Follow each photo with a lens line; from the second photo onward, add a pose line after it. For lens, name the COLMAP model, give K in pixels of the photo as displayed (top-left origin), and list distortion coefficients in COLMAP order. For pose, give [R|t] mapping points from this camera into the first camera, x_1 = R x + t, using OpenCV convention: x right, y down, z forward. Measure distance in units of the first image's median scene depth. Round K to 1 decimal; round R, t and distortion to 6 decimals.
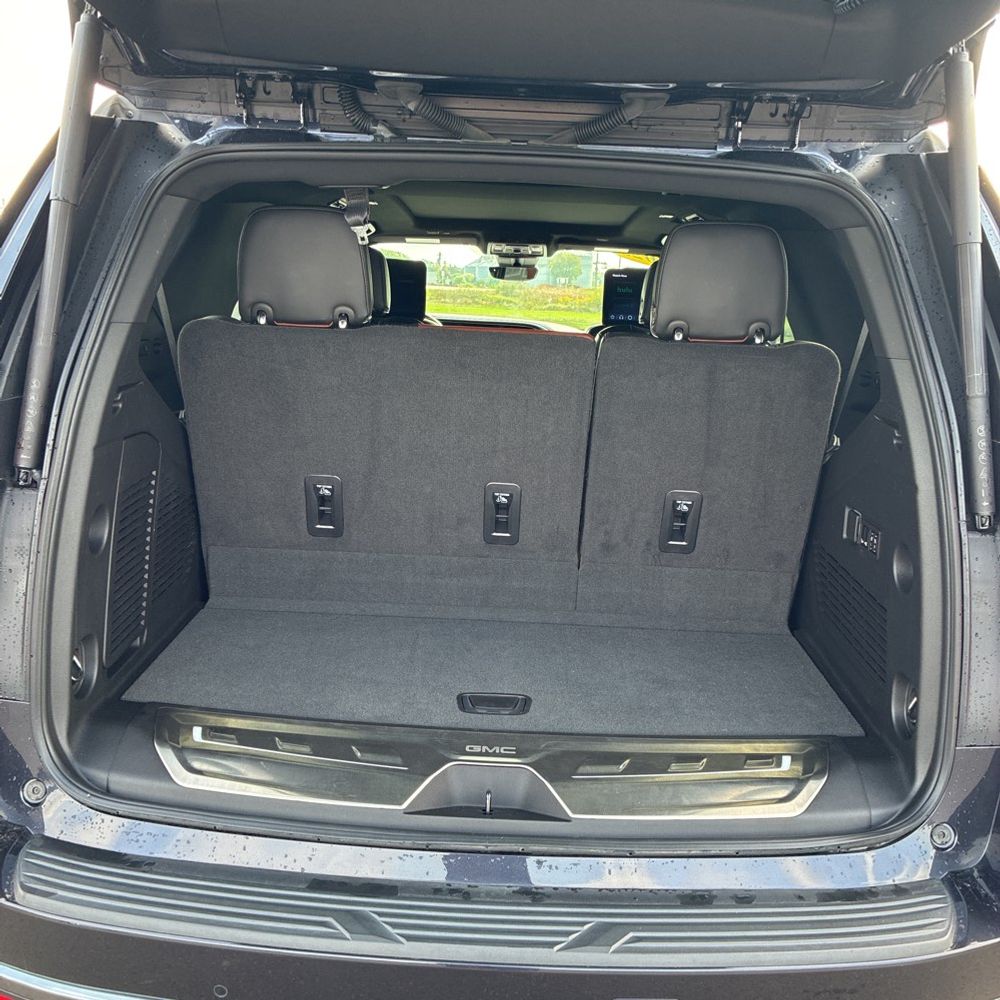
lens RADIAL K [[1015.9, 0, 500.0], [0, 1015.9, 500.0], [0, 0, 1]] dist [0.025818, -0.022322]
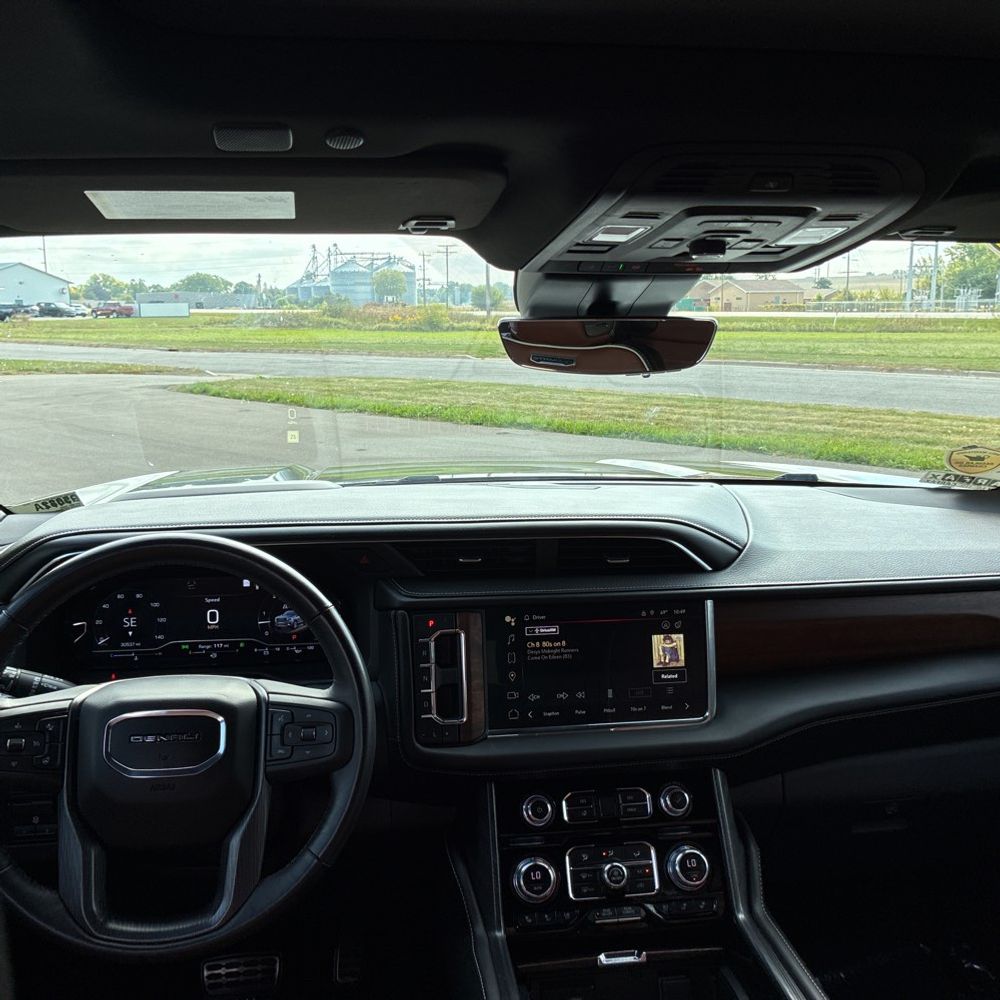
lens RADIAL K [[1015.9, 0, 500.0], [0, 1015.9, 500.0], [0, 0, 1]] dist [0.025818, -0.022322]
pose [[0.985117, -0.069176, 0.157350, -0.053522], [0.071682, 0.997374, -0.010297, -0.186410], [-0.156224, 0.021423, 0.987489, 0.769039]]
